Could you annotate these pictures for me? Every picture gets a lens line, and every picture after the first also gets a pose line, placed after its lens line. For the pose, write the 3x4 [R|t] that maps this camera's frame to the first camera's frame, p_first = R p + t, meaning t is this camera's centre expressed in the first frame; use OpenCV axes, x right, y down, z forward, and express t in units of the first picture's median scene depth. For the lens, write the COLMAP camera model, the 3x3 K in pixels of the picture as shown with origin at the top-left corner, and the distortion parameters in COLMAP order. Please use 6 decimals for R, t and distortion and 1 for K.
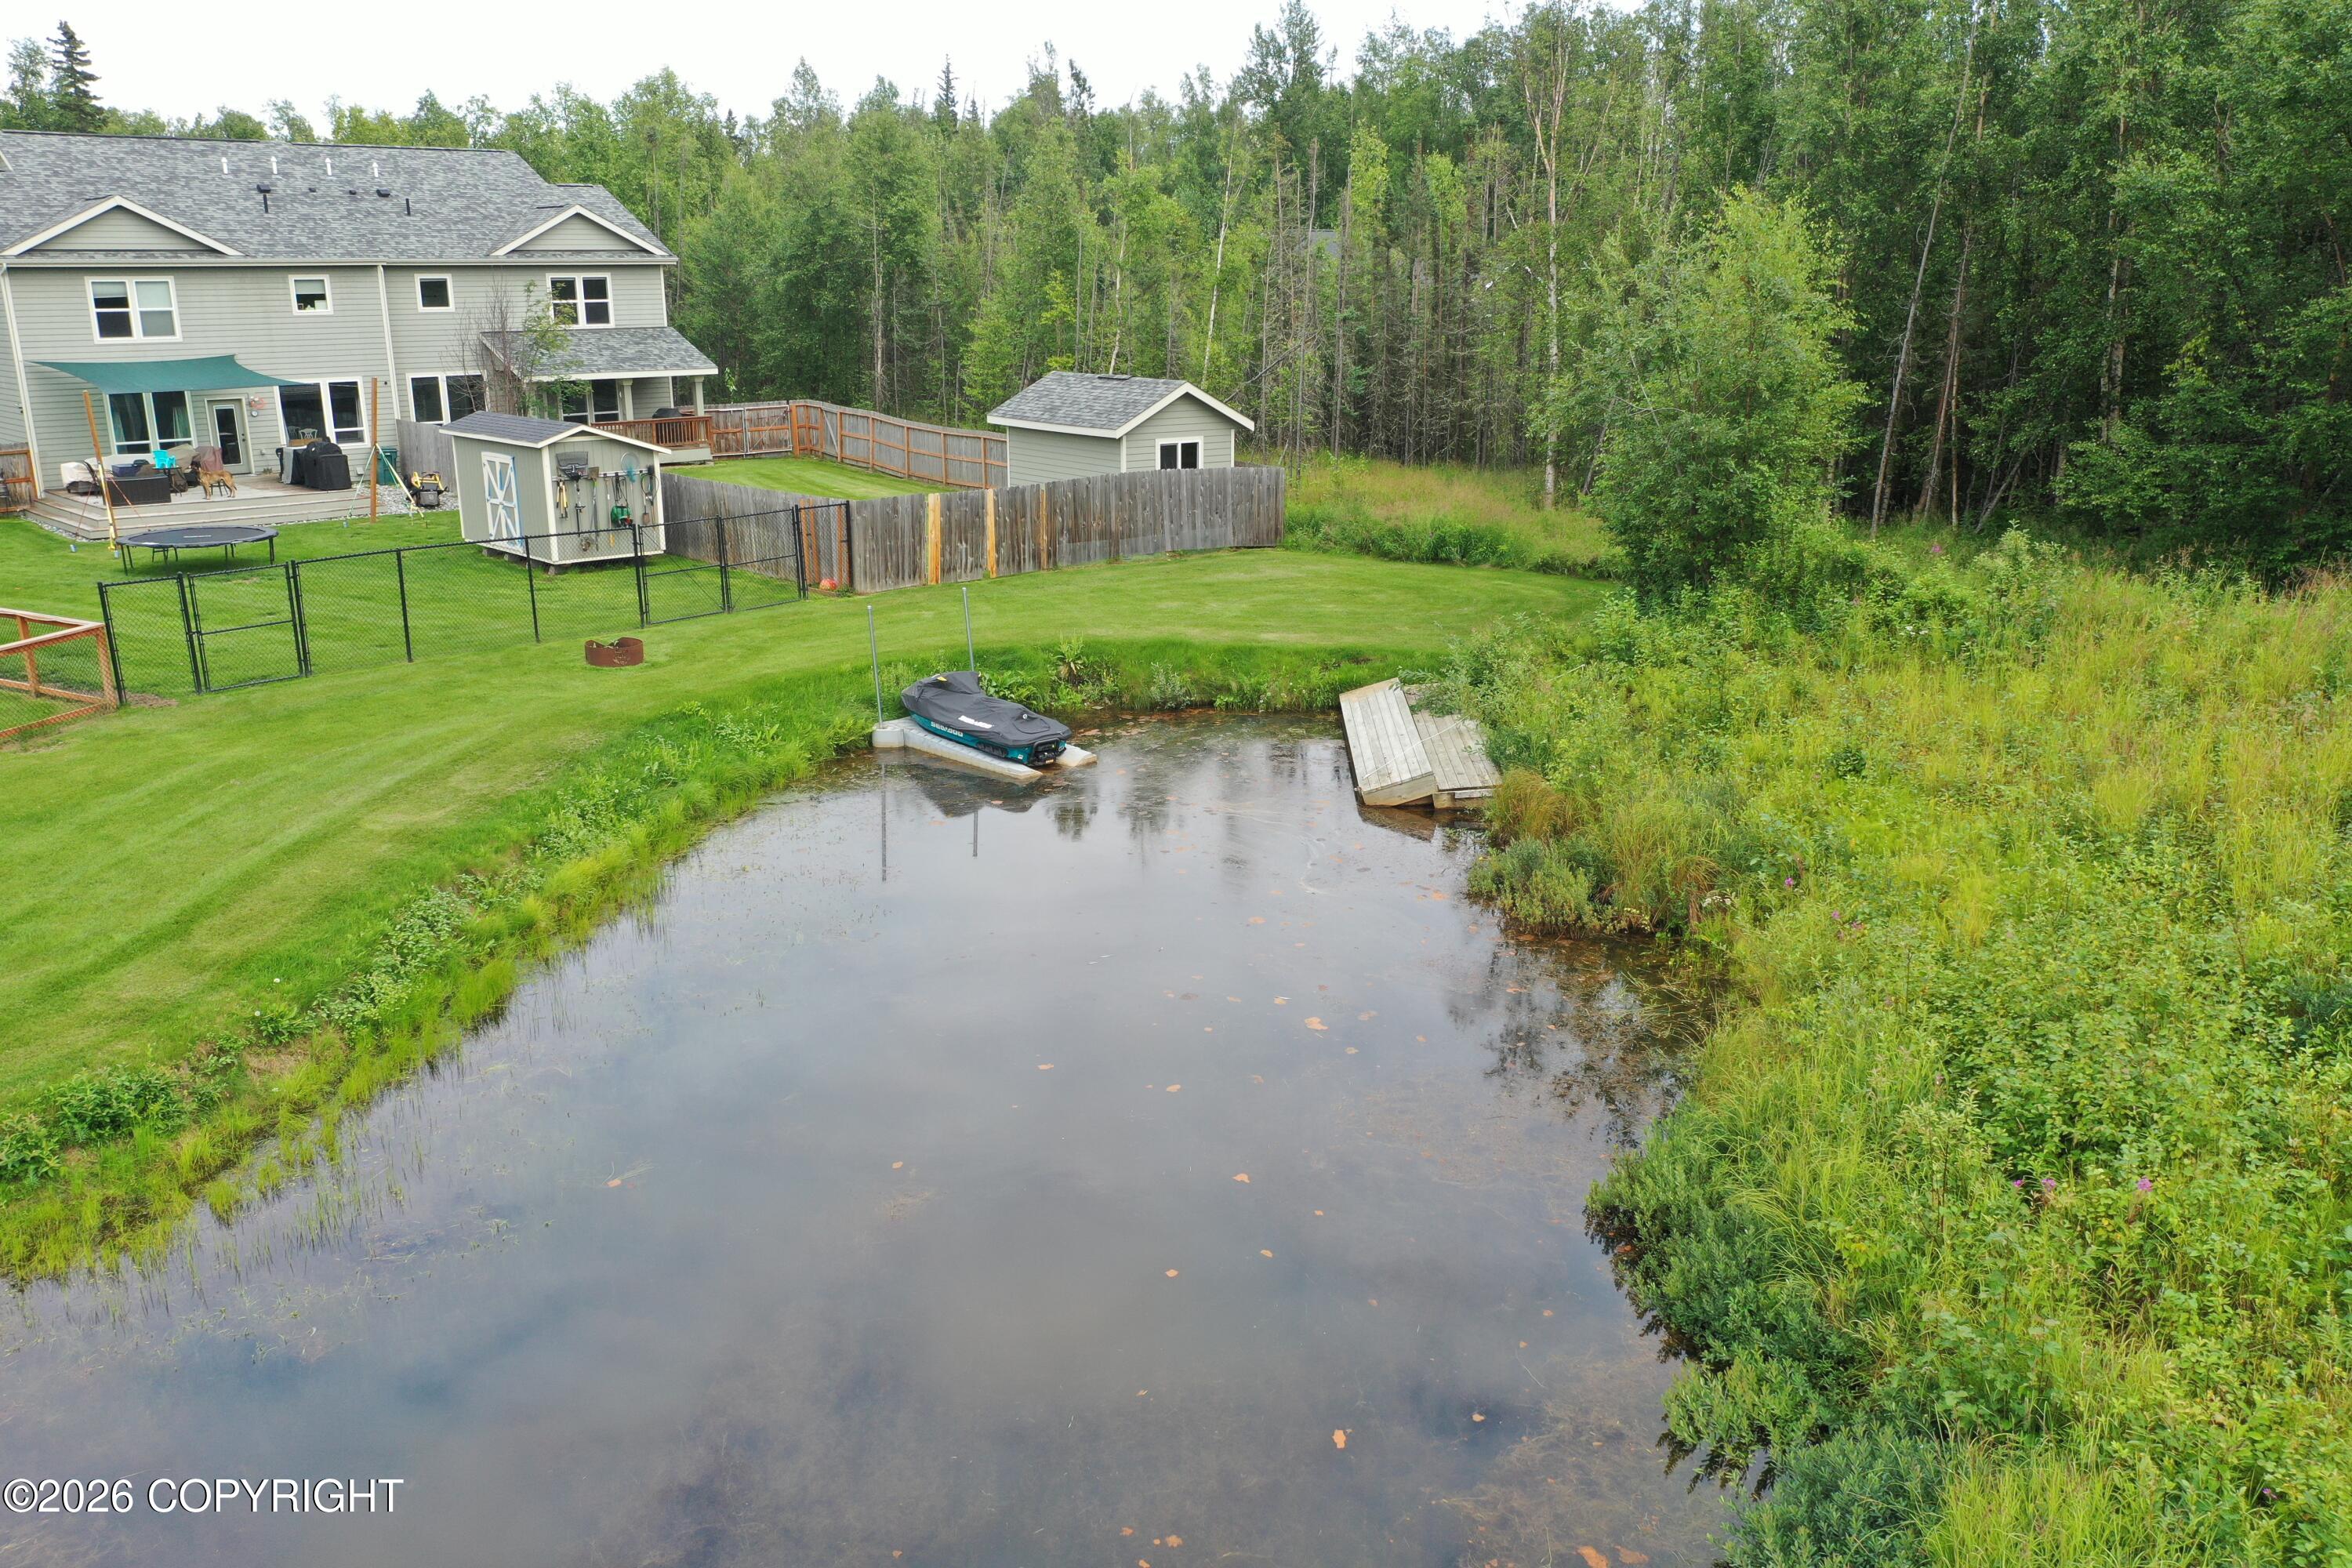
lens RADIAL K [[1838.5, 0, 1162.4], [0, 1838.5, 784.0], [0, 0, 1]] dist [-0.005890, -0.001412]
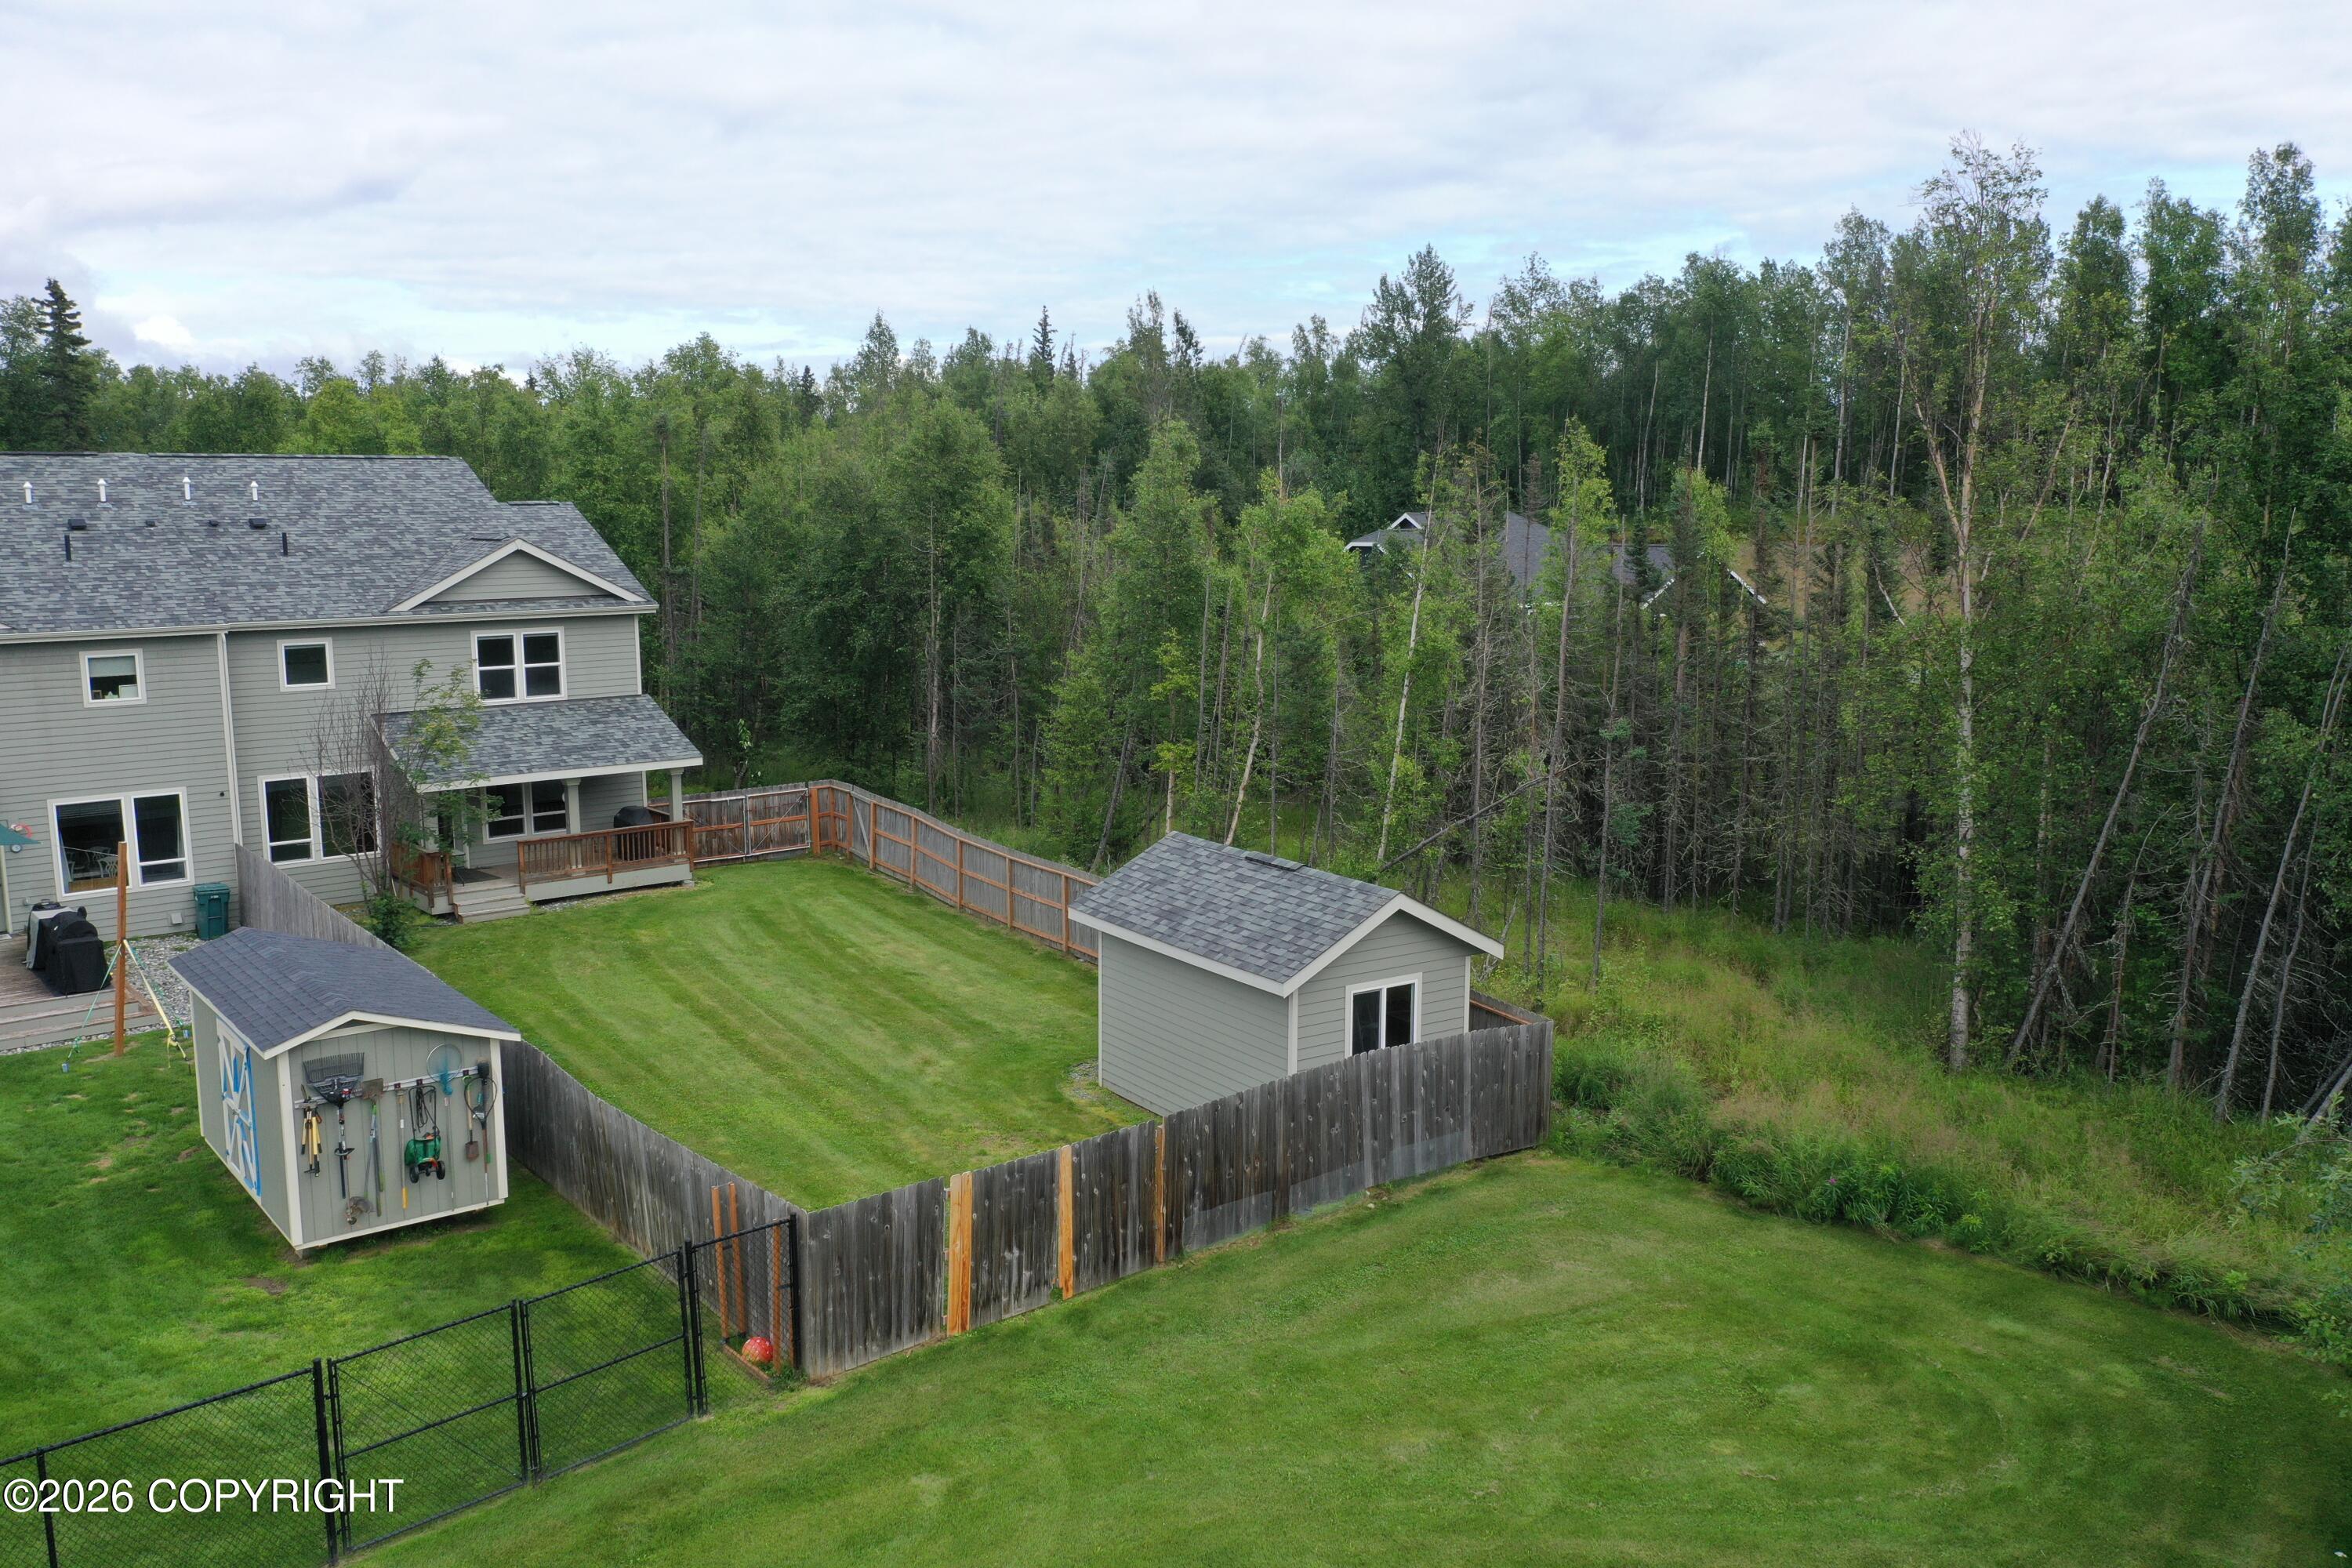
lens RADIAL K [[1838.5, 0, 1164.0], [0, 1838.5, 787.8], [0, 0, 1]] dist [-0.005890, -0.001412]
pose [[0.998822, 0.010945, -0.047267, -0.029386], [-0.016335, 0.993210, -0.115184, -0.151764], [0.045685, 0.115820, 0.992219, 0.330042]]
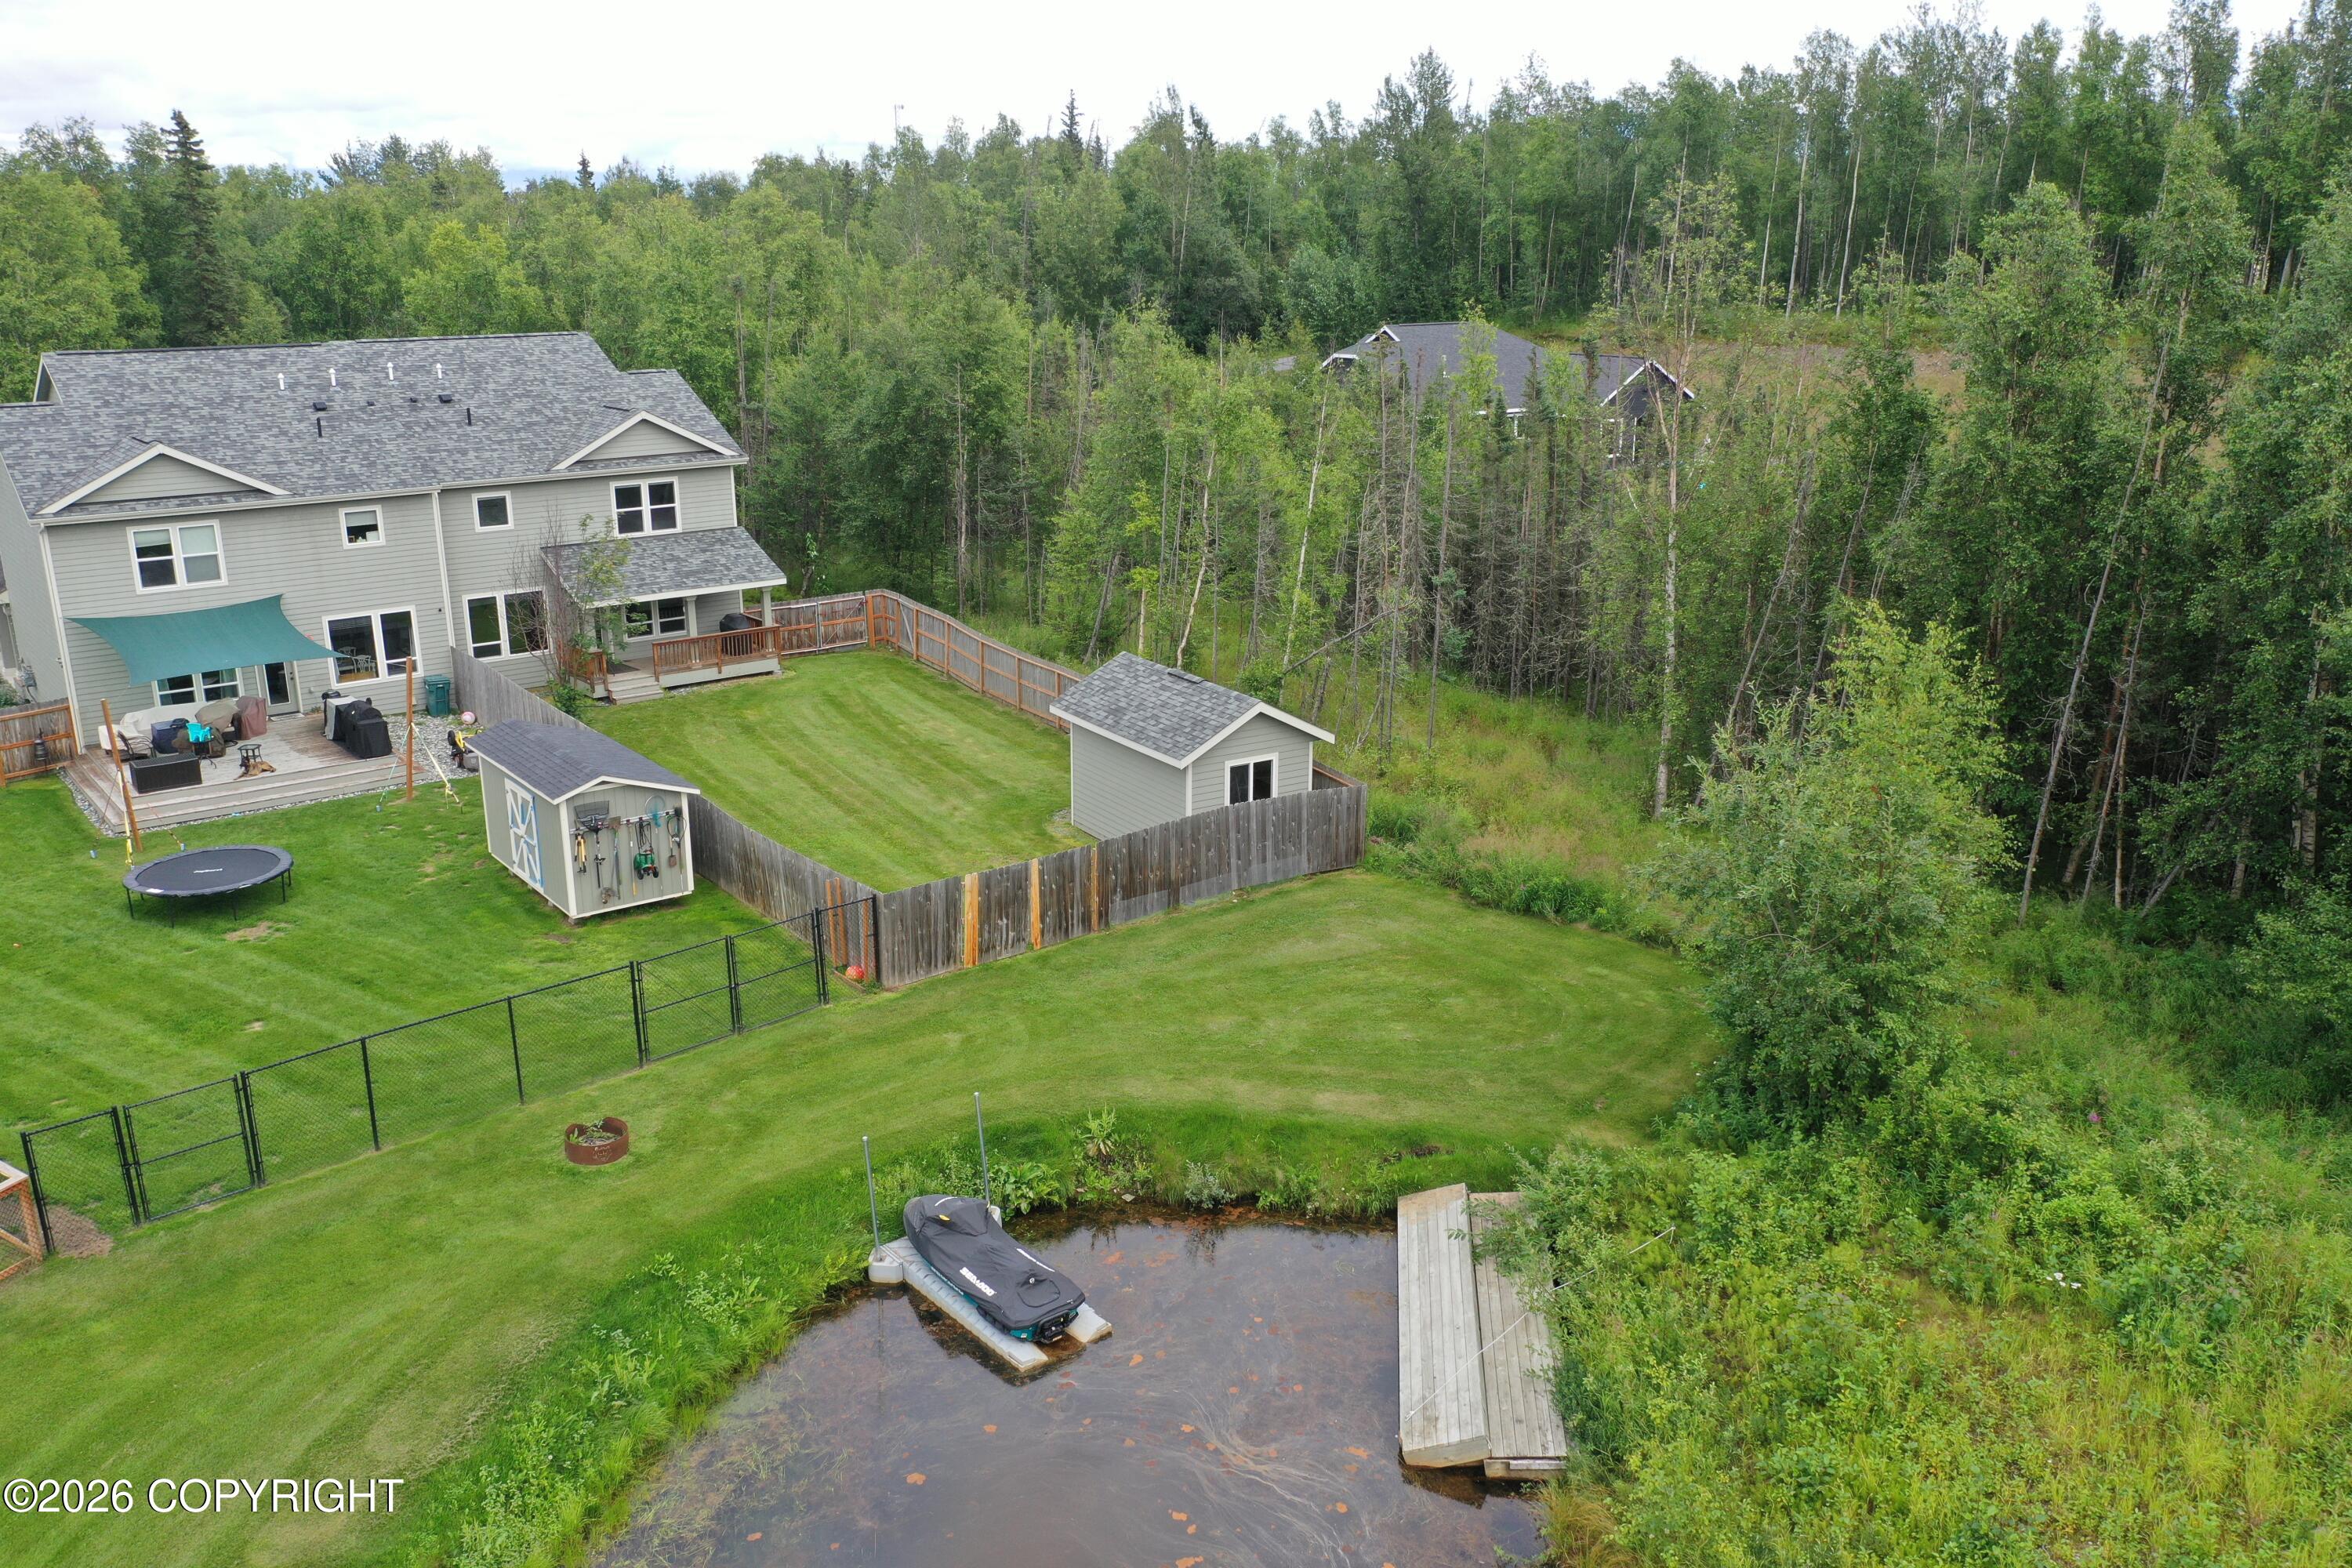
lens RADIAL K [[1838.5, 0, 1164.9], [0, 1838.5, 779.5], [0, 0, 1]] dist [-0.005890, -0.001412]
pose [[0.997473, 0.024044, -0.066847, 0.023472], [-0.022904, 0.999580, 0.017773, -0.162186], [0.067247, -0.016197, 0.997605, 0.066582]]
